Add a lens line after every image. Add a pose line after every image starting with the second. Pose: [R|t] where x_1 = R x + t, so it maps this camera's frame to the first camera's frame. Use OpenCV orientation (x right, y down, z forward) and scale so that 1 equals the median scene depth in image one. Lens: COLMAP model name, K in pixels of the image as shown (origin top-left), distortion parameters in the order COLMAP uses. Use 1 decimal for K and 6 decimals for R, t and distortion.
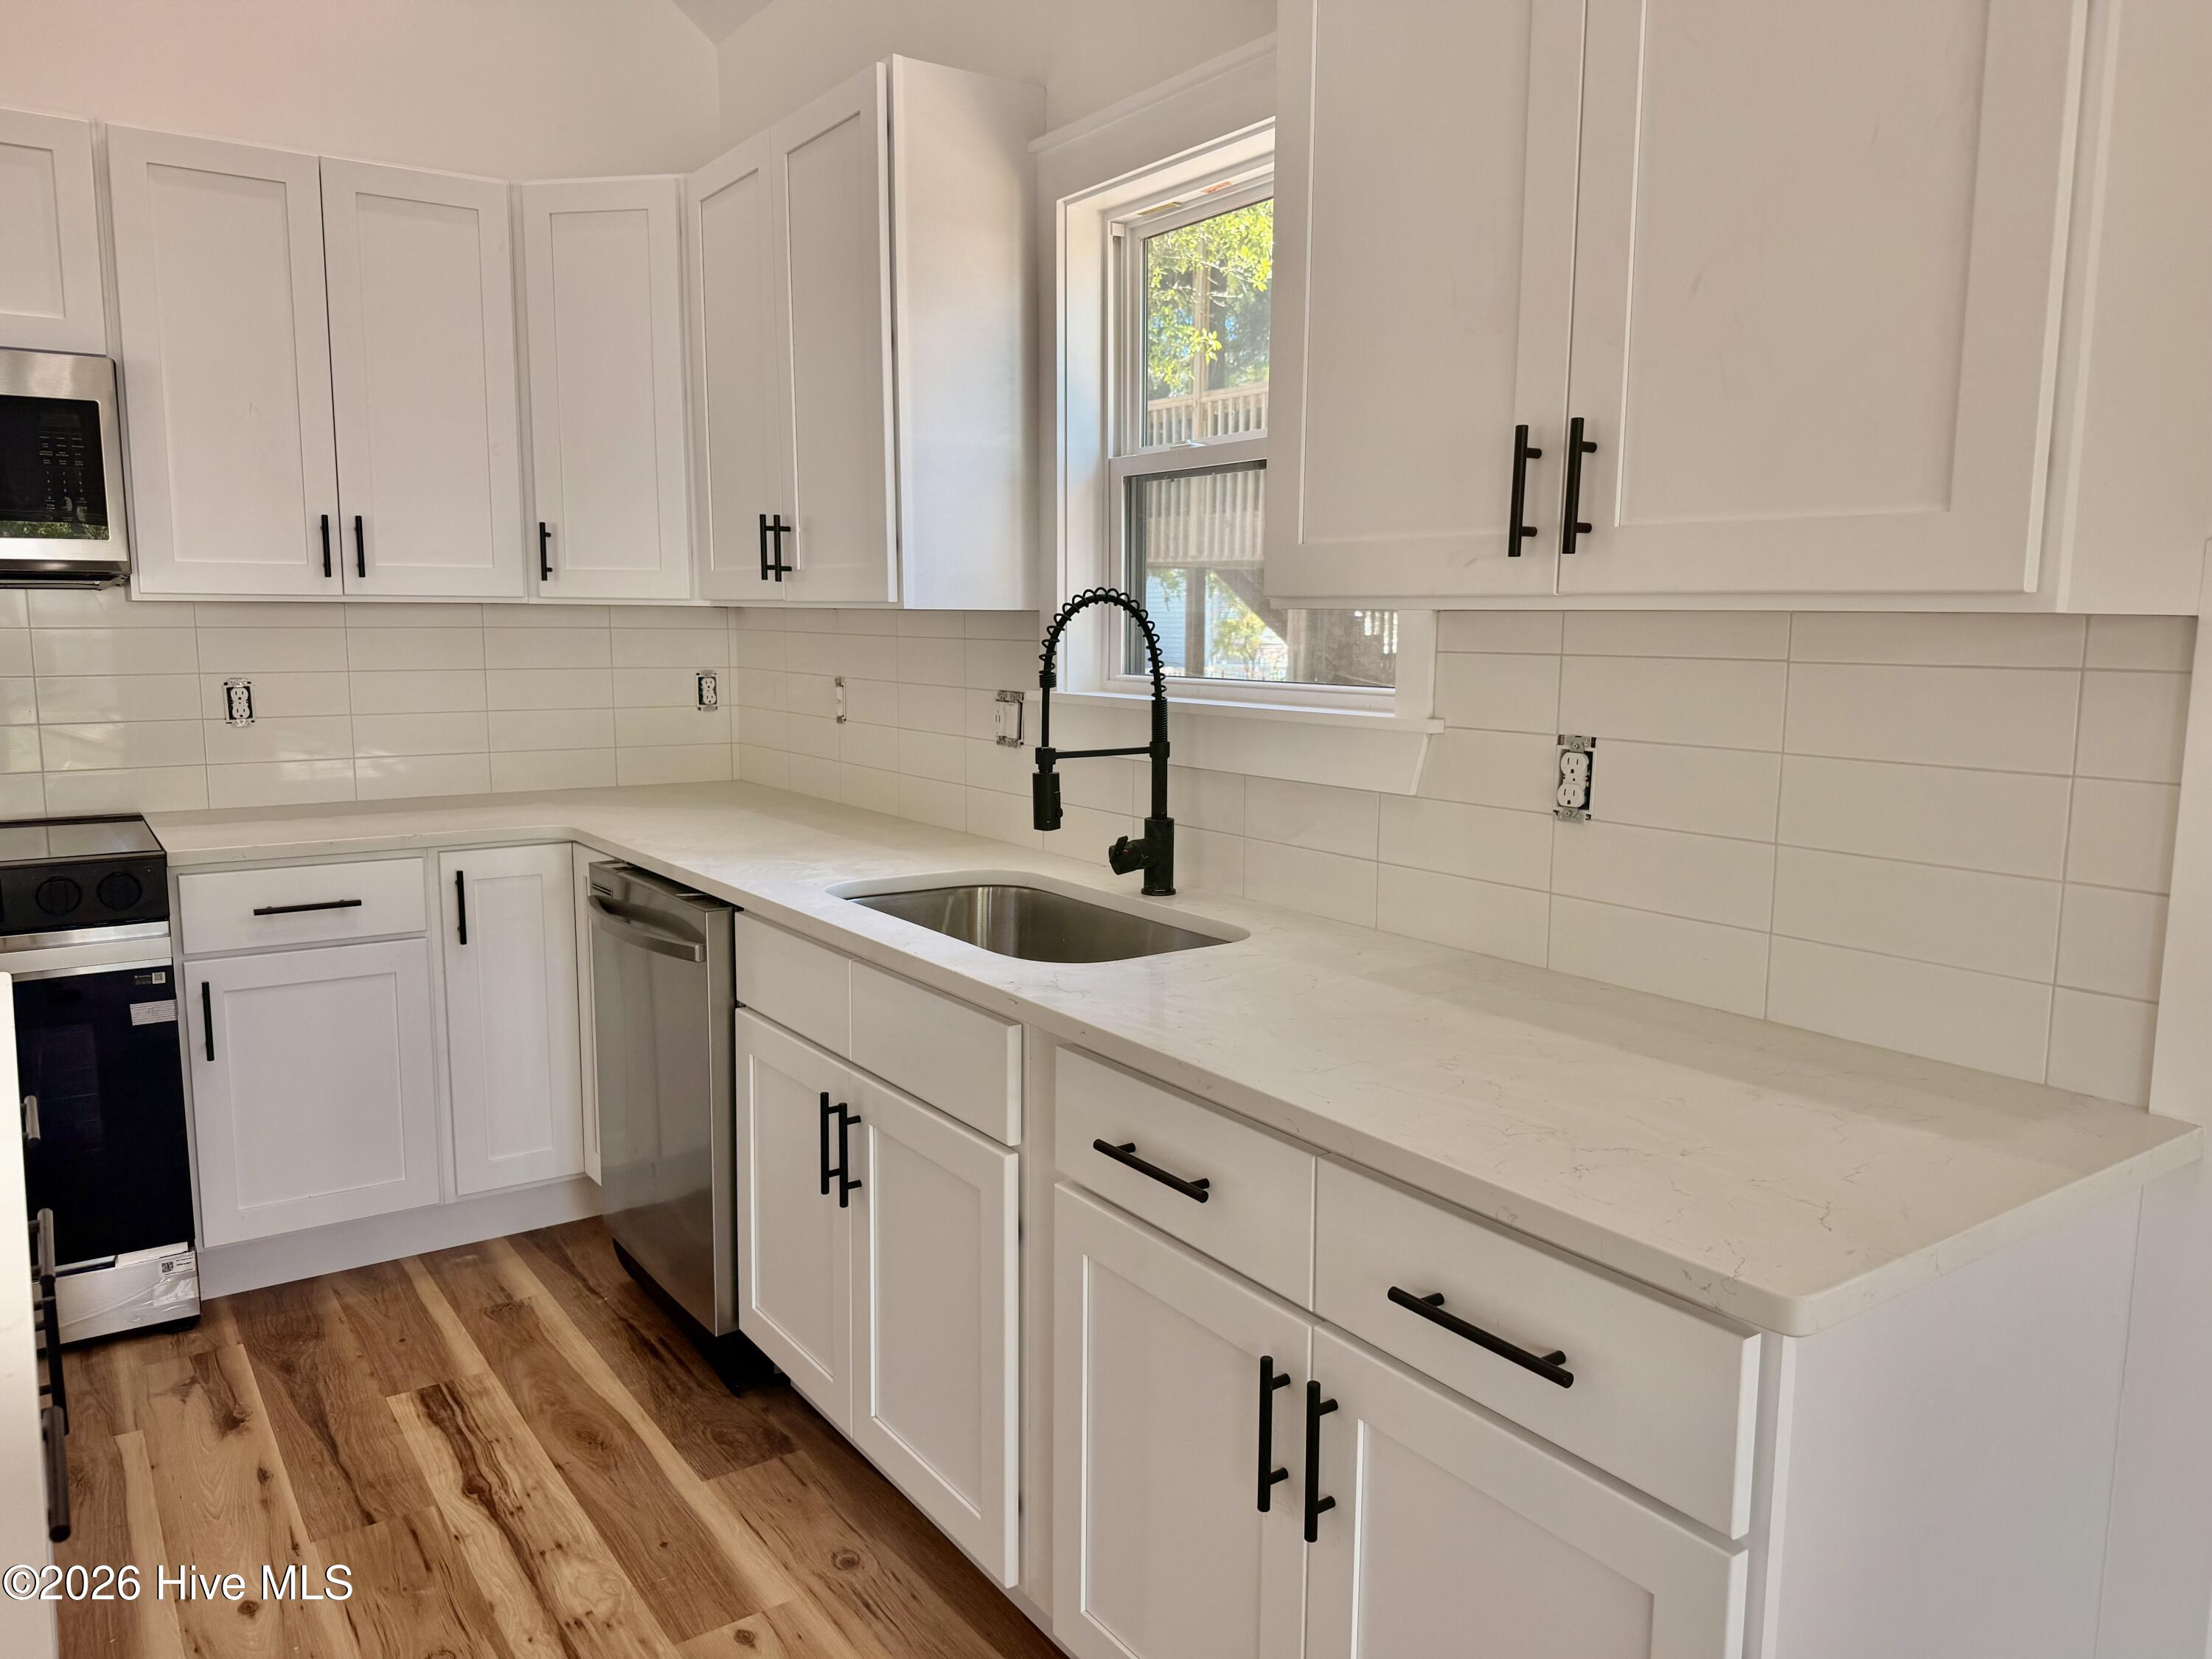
lens RADIAL K [[1557.9, 0, 1139.1], [0, 1557.9, 823.4], [0, 0, 1]] dist [0.026233, -0.044891]
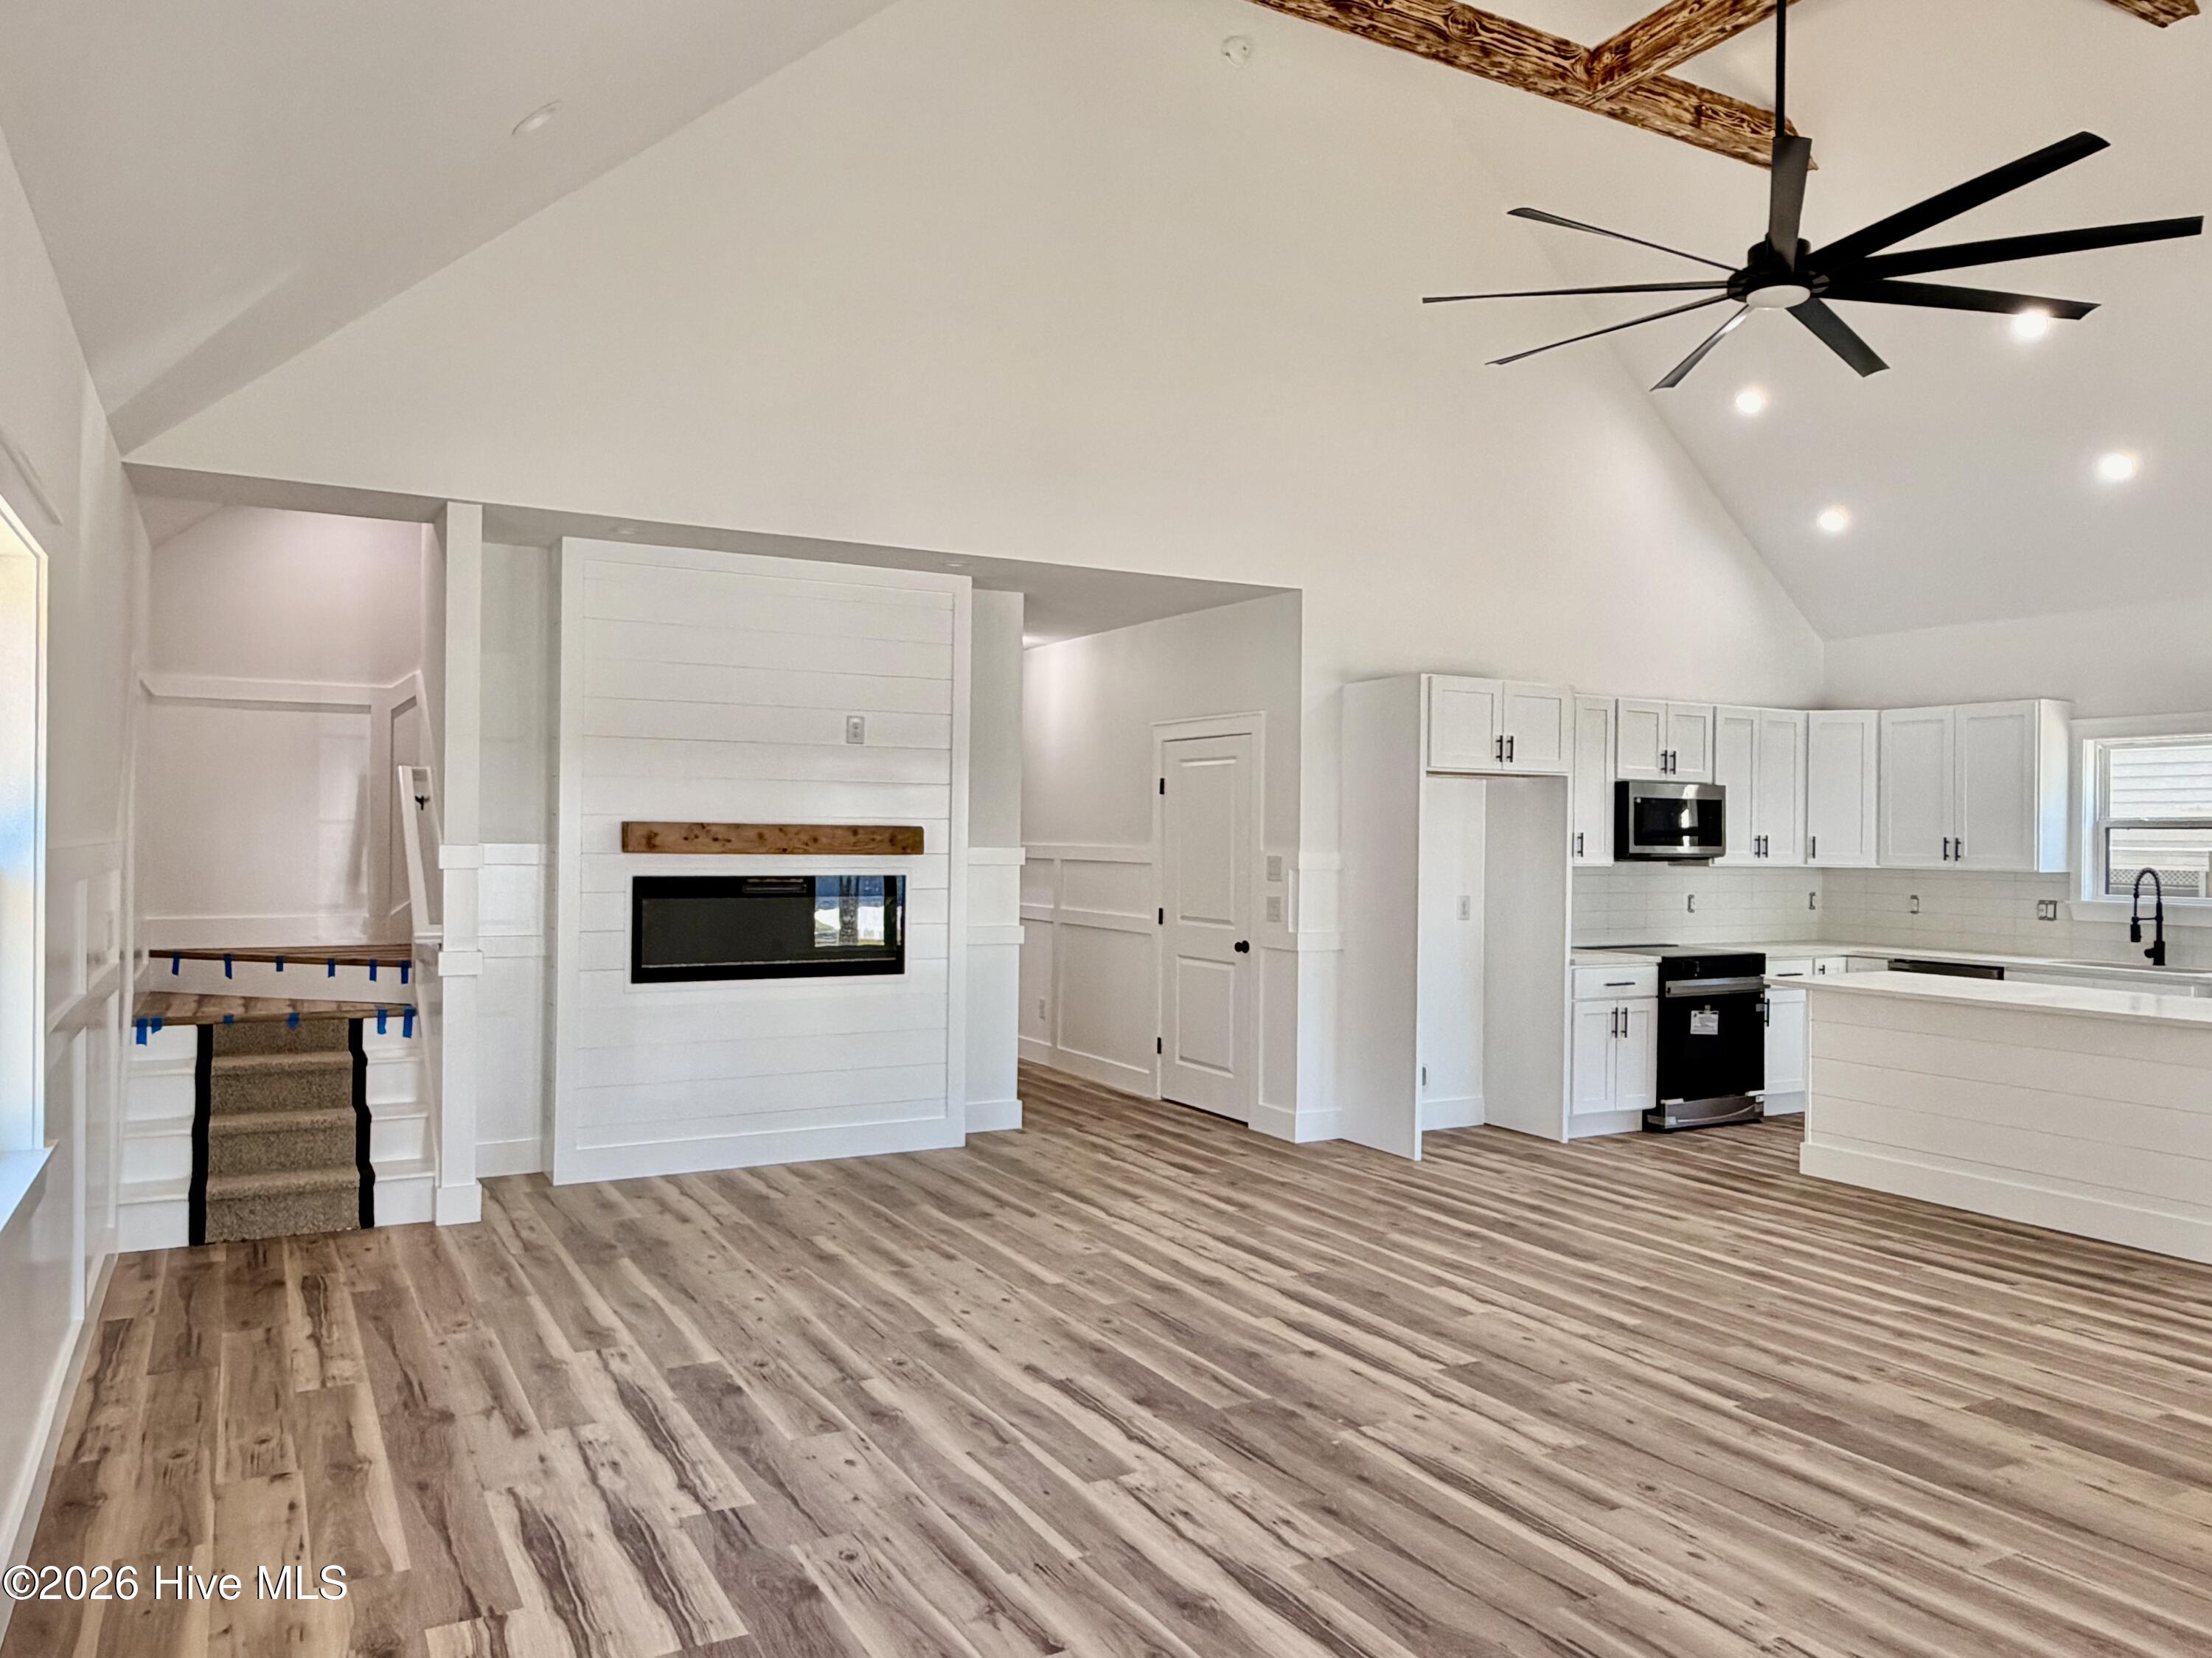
lens RADIAL K [[1501.0, 0, 1120.4], [0, 1501.0, 837.5], [0, 0, 1]] dist [0.002757, -0.002385]
pose [[0.992357, 0.001400, -0.123393, -1.557923], [-0.018206, 0.990654, -0.135179, 0.219015], [0.122050, 0.136393, 0.983108, -2.077269]]
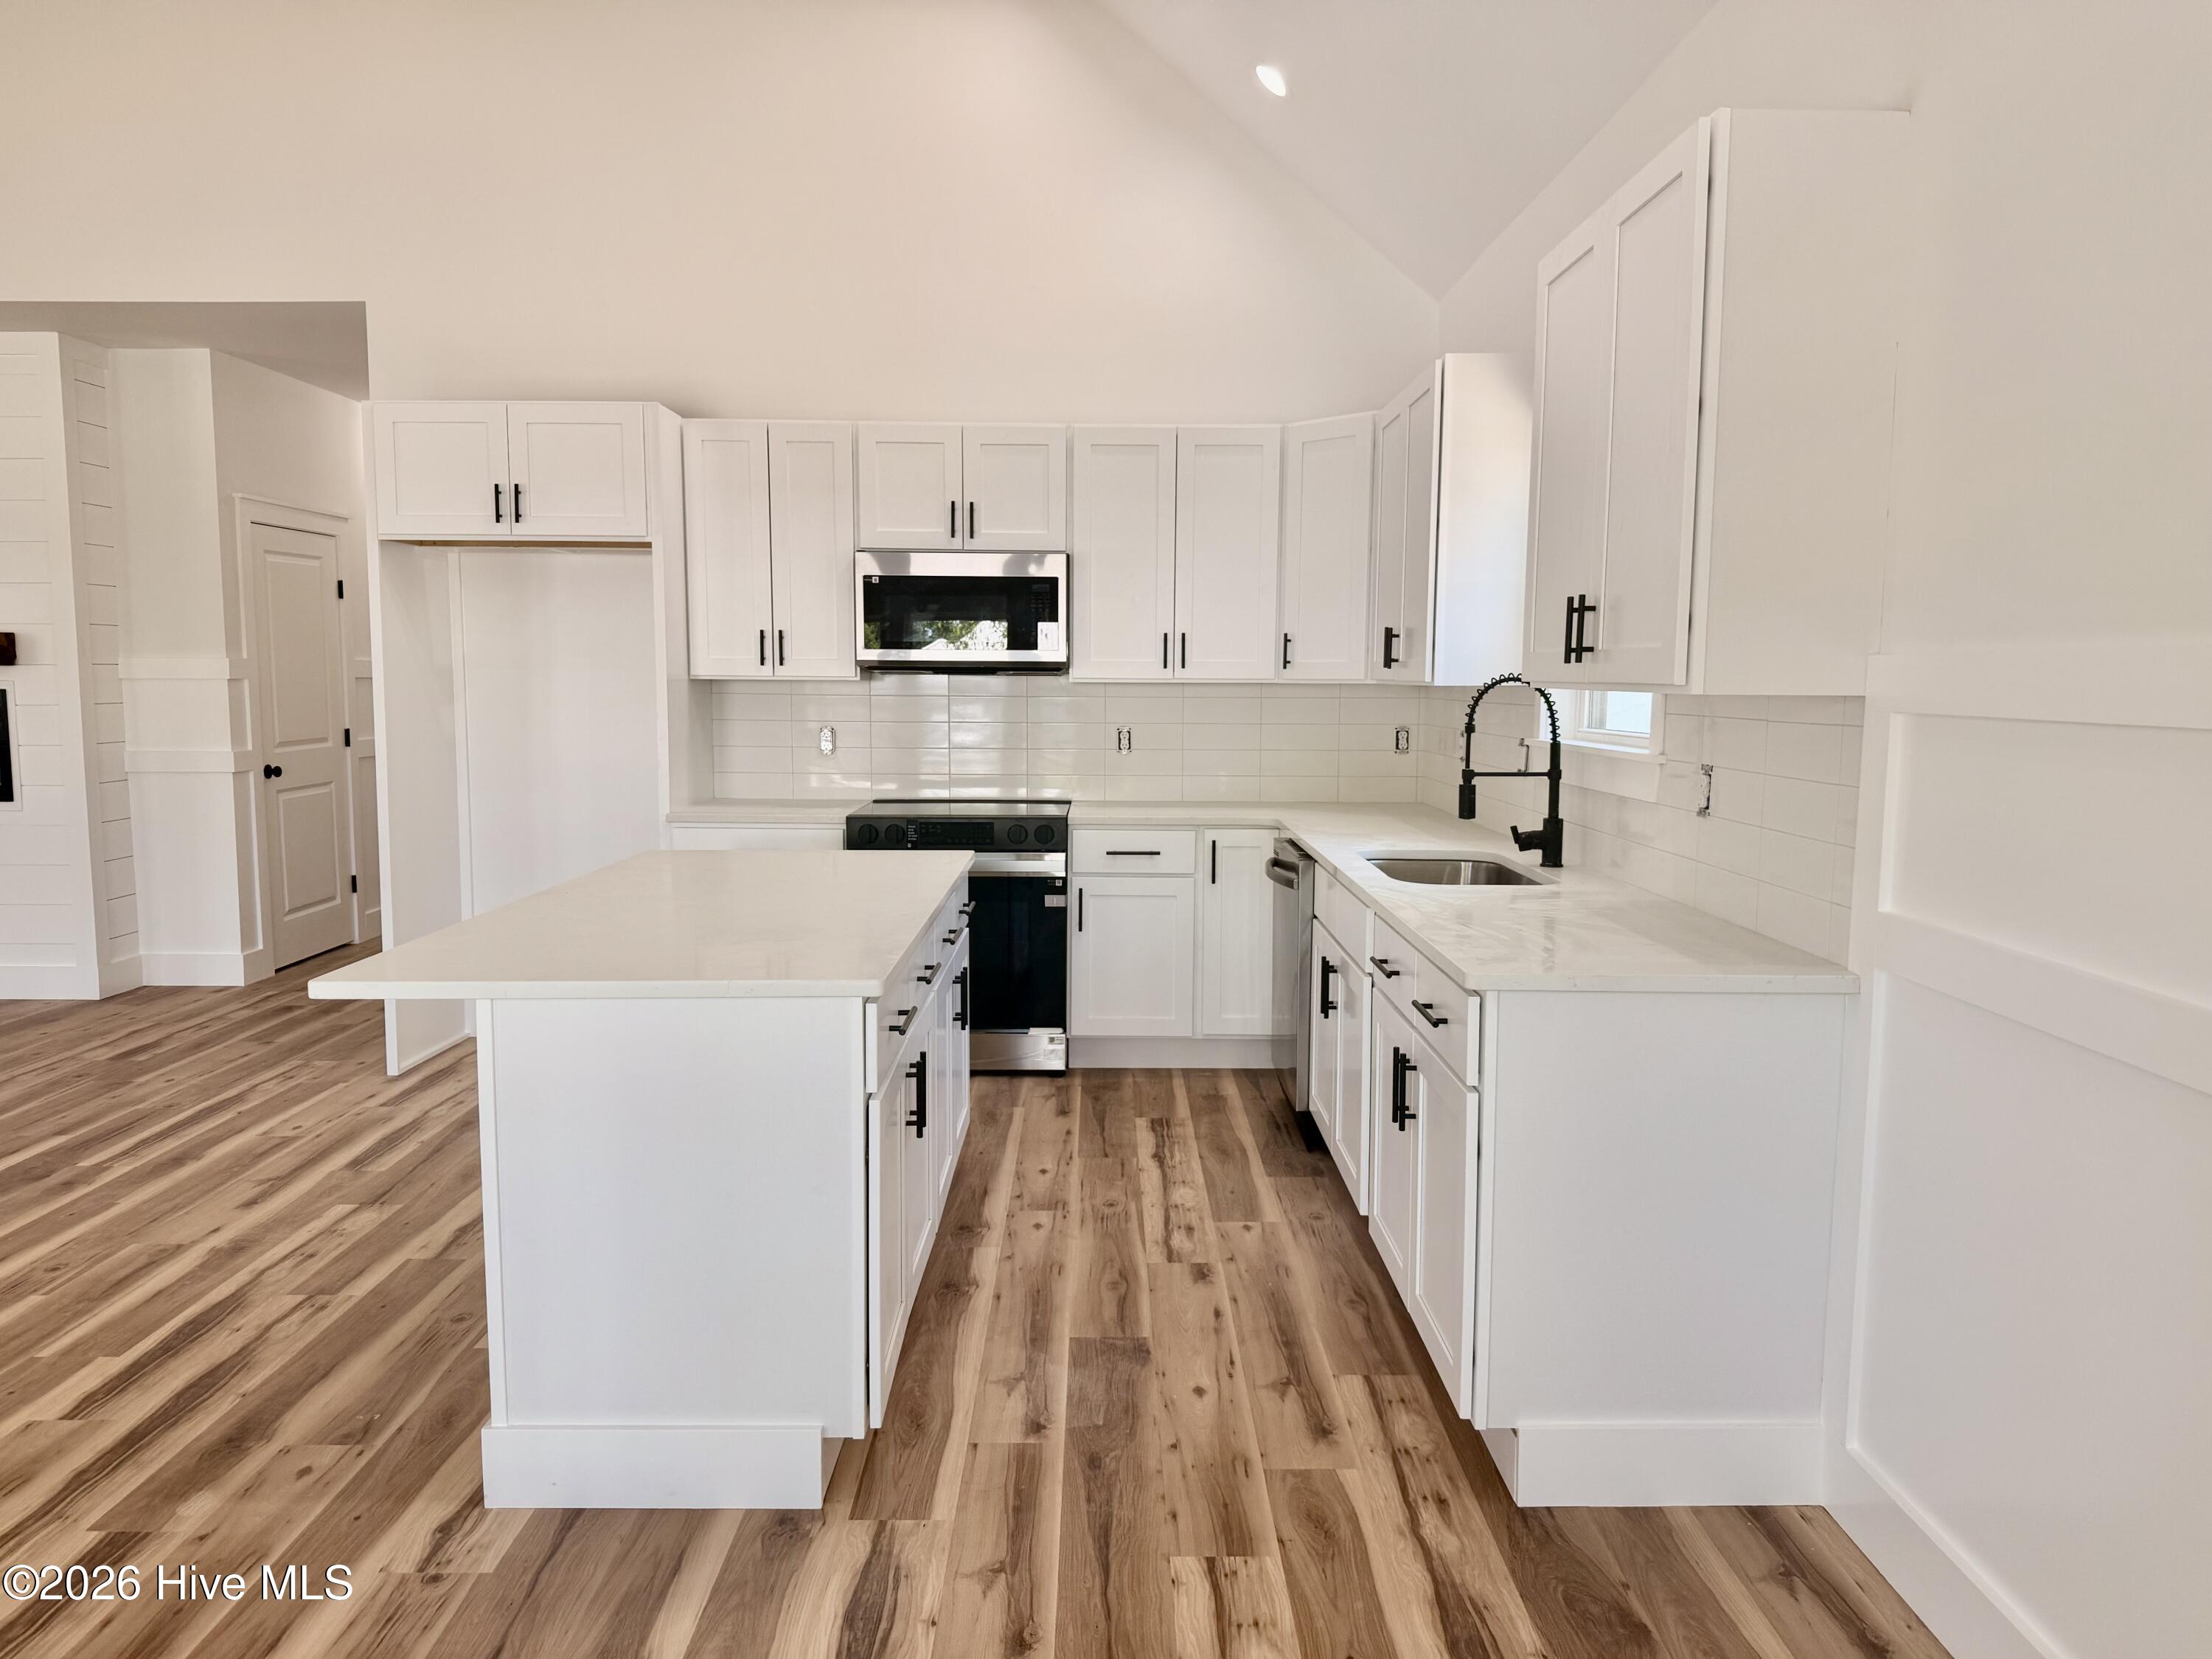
lens RADIAL K [[1557.9, 0, 1124.7], [0, 1557.9, 838.8], [0, 0, 1]] dist [0.026233, -0.044891]
pose [[0.816400, 0.055662, -0.574798, 0.527498], [-0.075217, 0.997114, -0.010274, 0.061620], [0.572568, 0.051622, 0.818231, -0.505220]]
